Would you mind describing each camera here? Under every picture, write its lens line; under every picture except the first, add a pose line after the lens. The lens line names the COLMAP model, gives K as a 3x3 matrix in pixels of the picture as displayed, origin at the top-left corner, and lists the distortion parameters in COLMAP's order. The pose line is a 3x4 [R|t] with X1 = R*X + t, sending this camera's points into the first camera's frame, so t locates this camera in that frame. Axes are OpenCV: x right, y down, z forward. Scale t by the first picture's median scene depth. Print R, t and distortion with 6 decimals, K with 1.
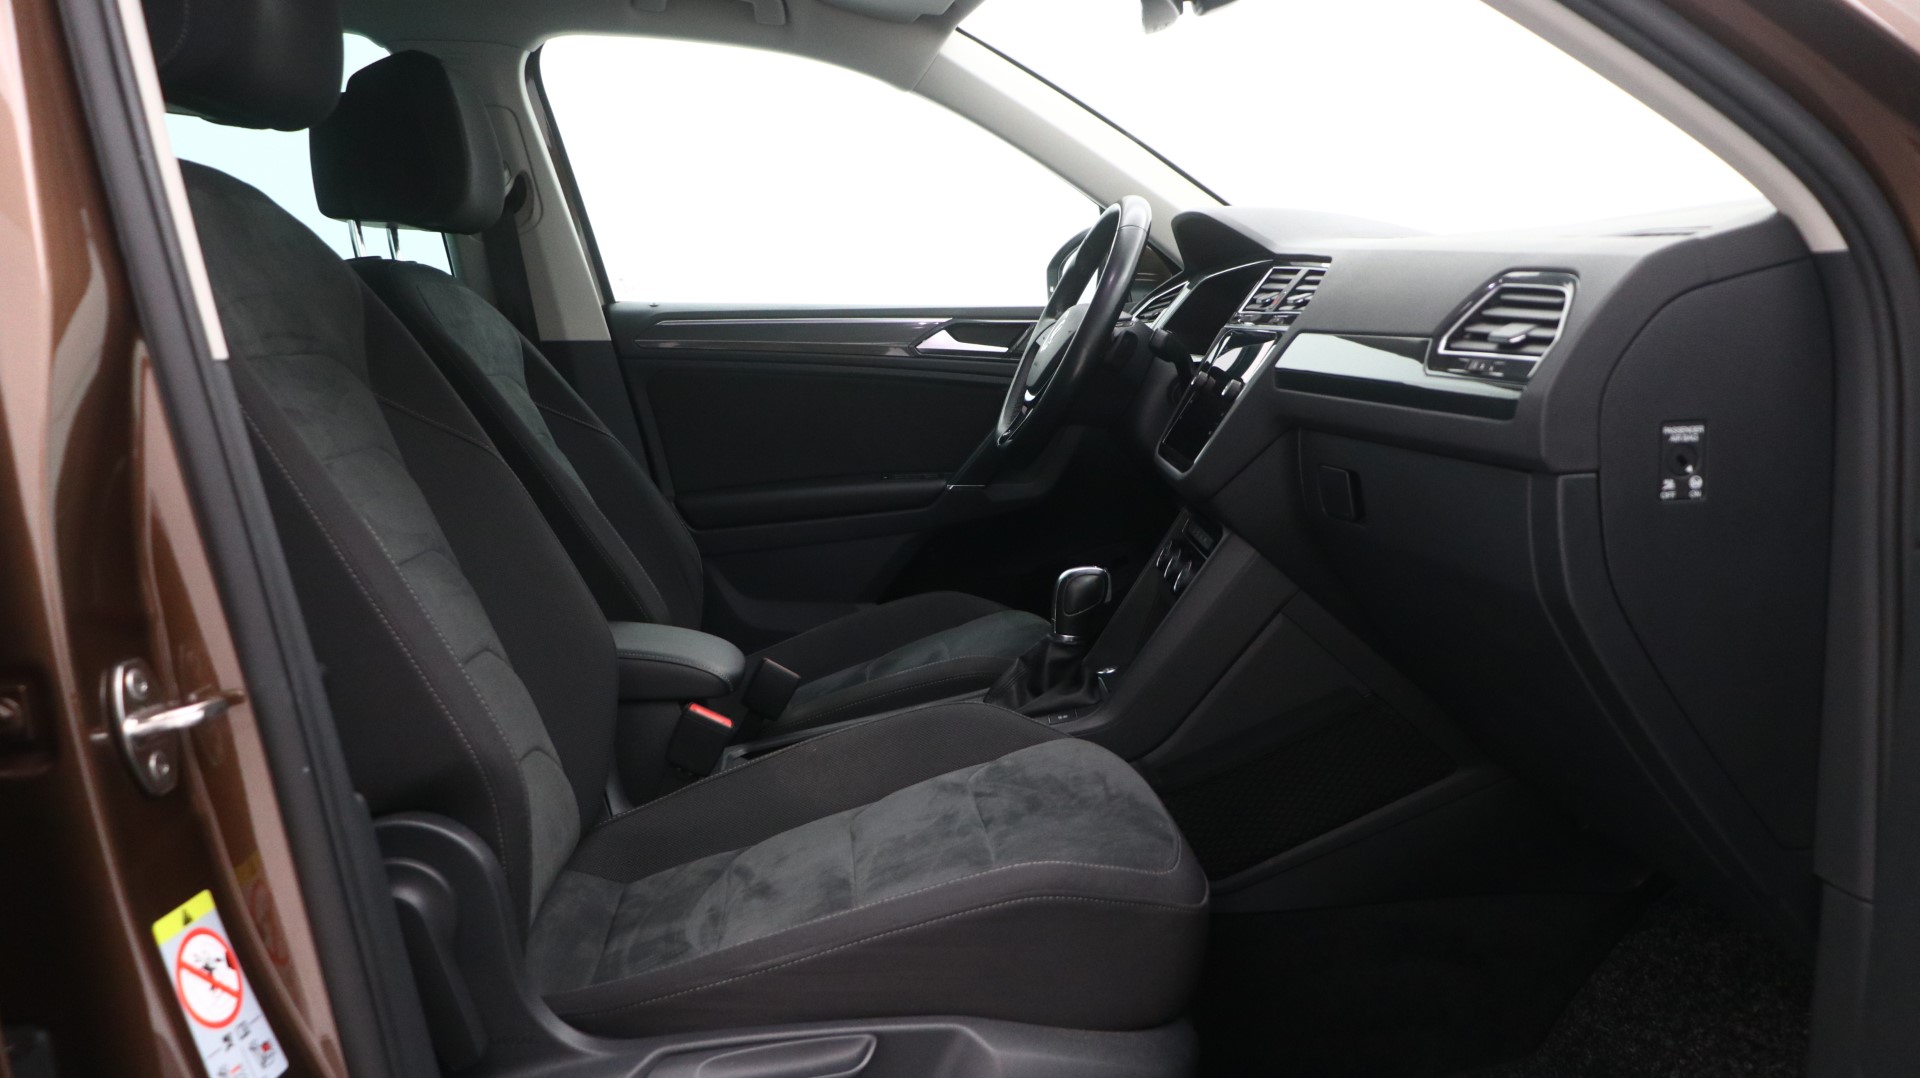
lens RADIAL K [[1515.9, 0, 962.4], [0, 1515.9, 538.2], [0, 0, 1]] dist [-0.011259, 0.003366]
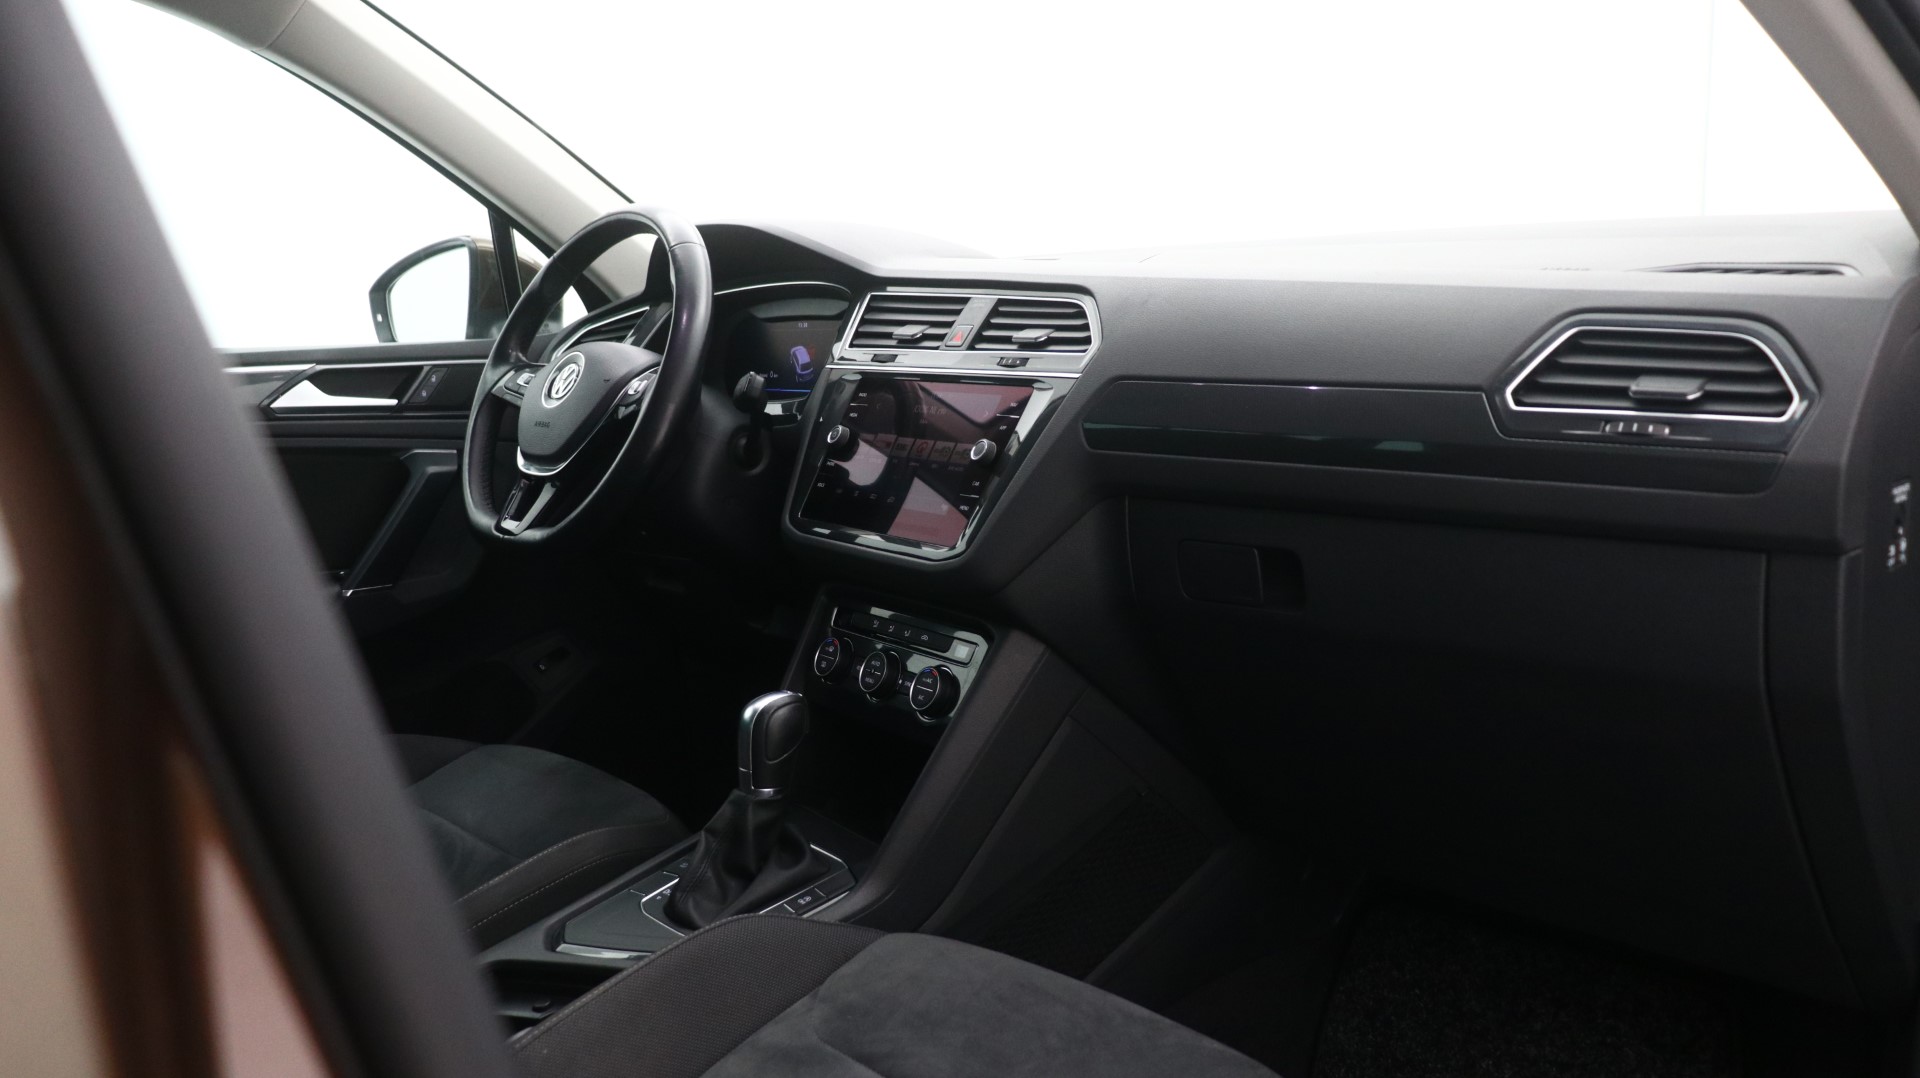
lens RADIAL K [[1515.9, 0, 957.6], [0, 1515.9, 535.7], [0, 0, 1]] dist [-0.011259, 0.003366]
pose [[0.805009, -0.112423, 0.582514, -0.308352], [0.113051, 0.992958, 0.035407, -0.084894], [-0.582392, 0.037351, 0.812049, 0.361770]]
